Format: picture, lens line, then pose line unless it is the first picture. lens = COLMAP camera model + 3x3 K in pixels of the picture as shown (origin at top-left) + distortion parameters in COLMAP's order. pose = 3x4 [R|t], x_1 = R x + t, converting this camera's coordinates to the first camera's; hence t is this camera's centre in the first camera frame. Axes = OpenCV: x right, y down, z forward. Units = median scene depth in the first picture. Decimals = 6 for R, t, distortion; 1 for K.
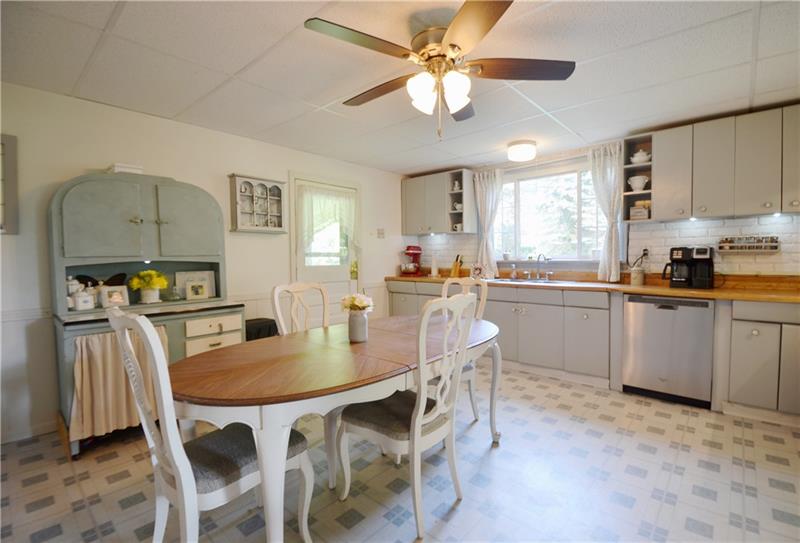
lens RADIAL K [[363.0, 0, 430.9], [0, 363.0, 272.3], [0, 0, 1]] dist [-0.021039, 0.000018]
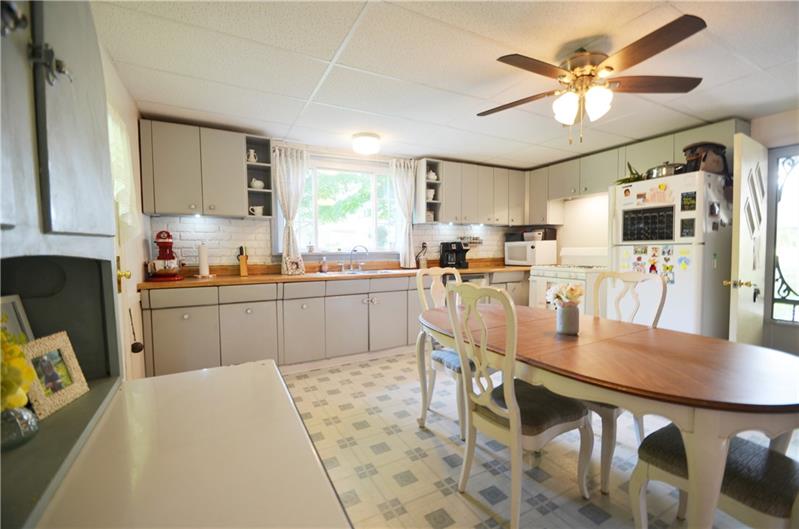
lens RADIAL K [[346.8, 0, 406.0], [0, 346.8, 266.2], [0, 0, 1]] dist [0.017593, -0.019682]
pose [[0.374579, -0.044122, 0.926145, -0.566240], [0.045535, 0.998537, 0.029154, -0.014603], [-0.926076, 0.031251, 0.376040, 0.491846]]
